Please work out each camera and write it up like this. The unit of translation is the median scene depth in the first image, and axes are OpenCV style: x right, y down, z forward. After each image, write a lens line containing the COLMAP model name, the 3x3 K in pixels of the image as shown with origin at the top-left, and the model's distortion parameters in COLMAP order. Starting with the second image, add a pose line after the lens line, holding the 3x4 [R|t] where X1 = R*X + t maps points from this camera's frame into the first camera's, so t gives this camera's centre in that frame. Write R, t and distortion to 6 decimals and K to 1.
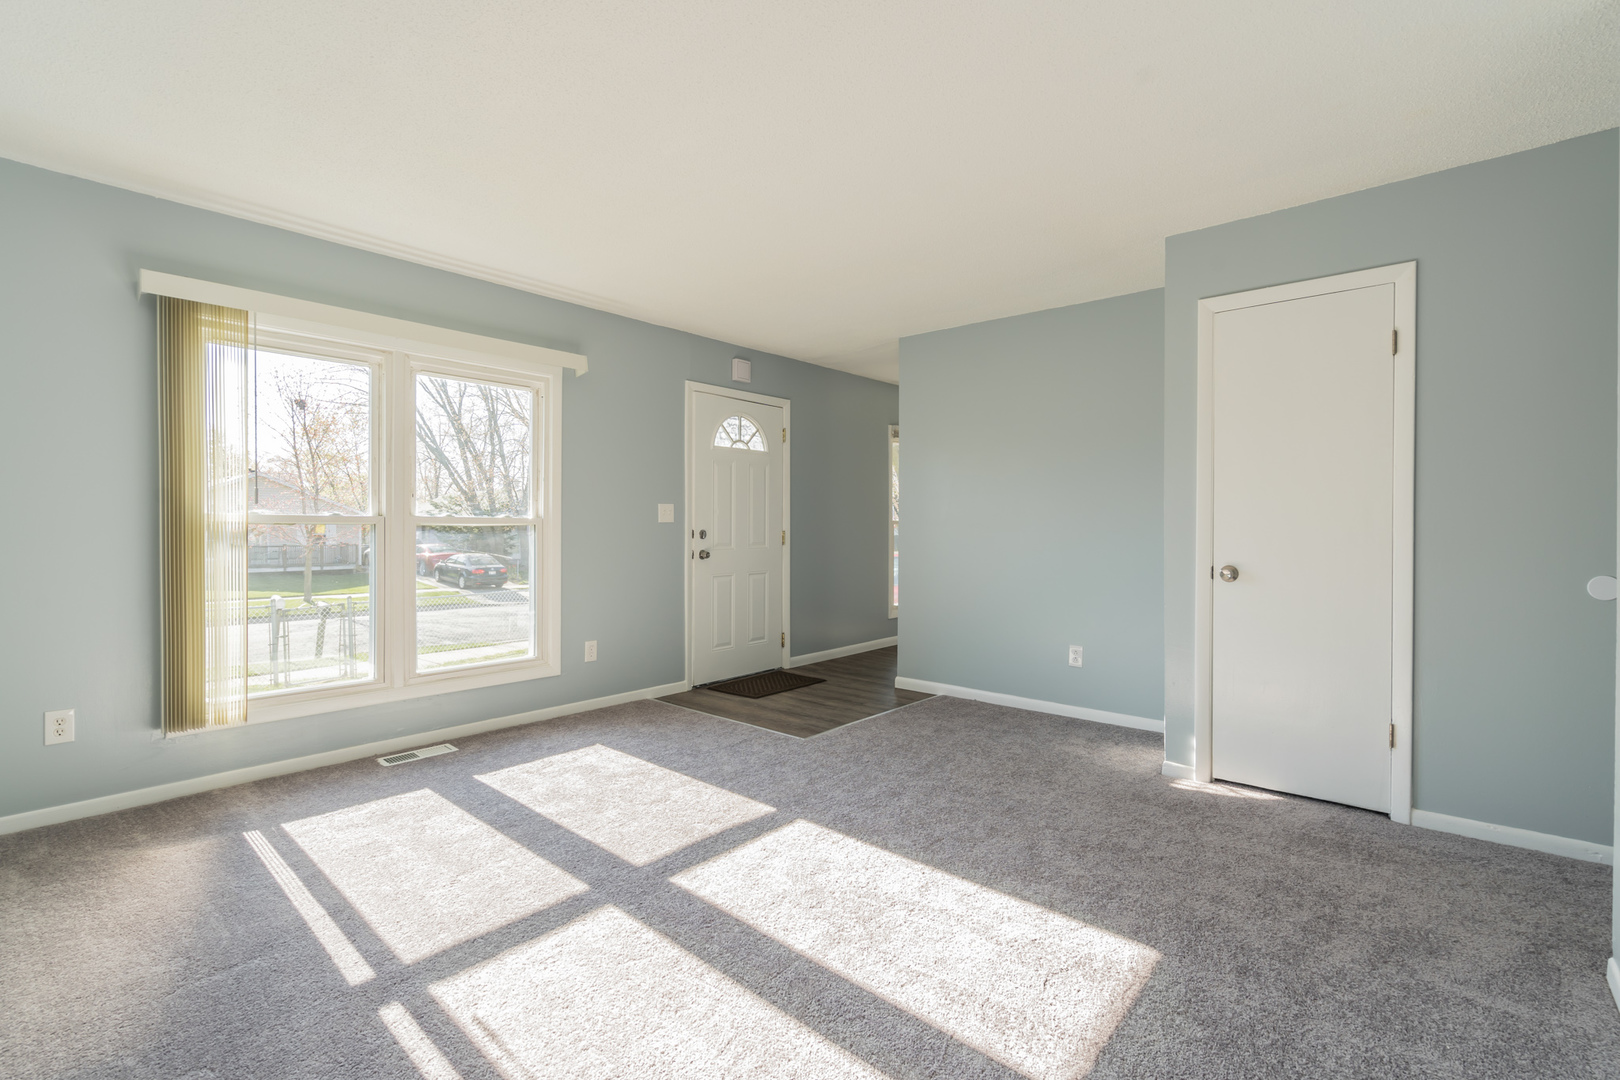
lens RADIAL K [[745.1, 0, 801.1], [0, 745.1, 537.7], [0, 0, 1]] dist [-0.001757, 0.000459]
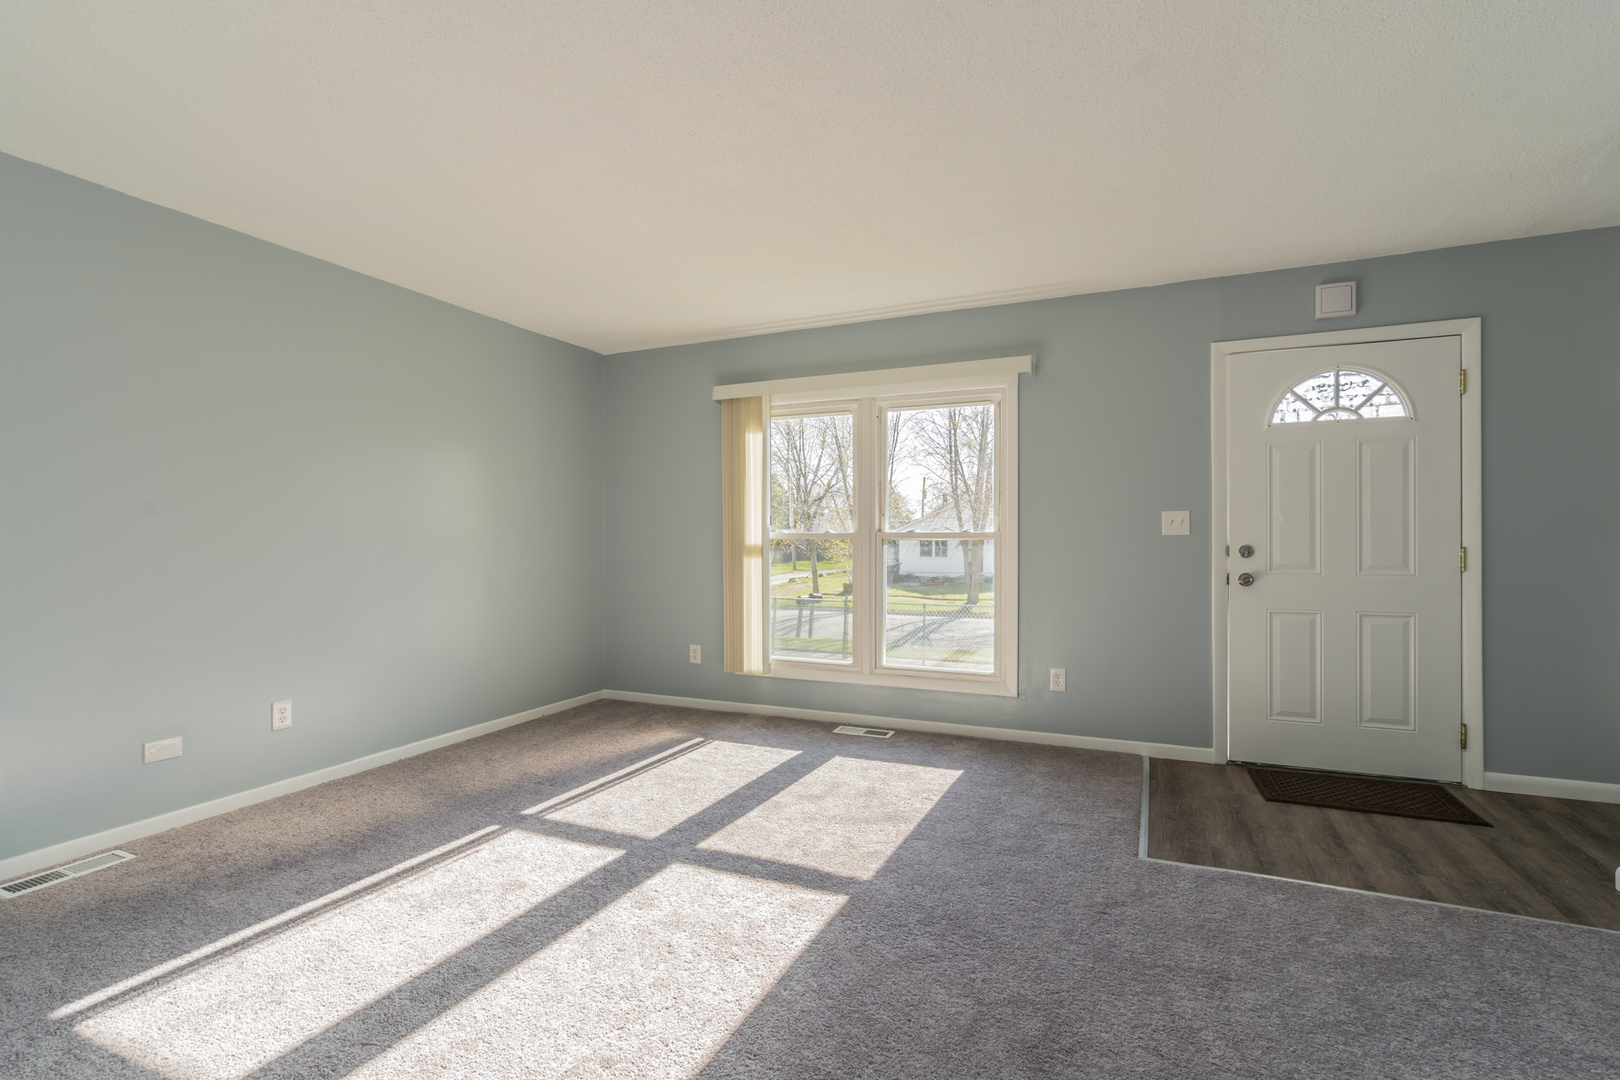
lens RADIAL K [[745.1, 0, 801.1], [0, 745.1, 537.7], [0, 0, 1]] dist [-0.001757, 0.000459]
pose [[0.299696, -0.003700, -0.954028, 5.072195], [-0.011683, 0.999903, -0.007548, -0.083904], [0.953963, 0.013409, 0.299623, 4.588643]]
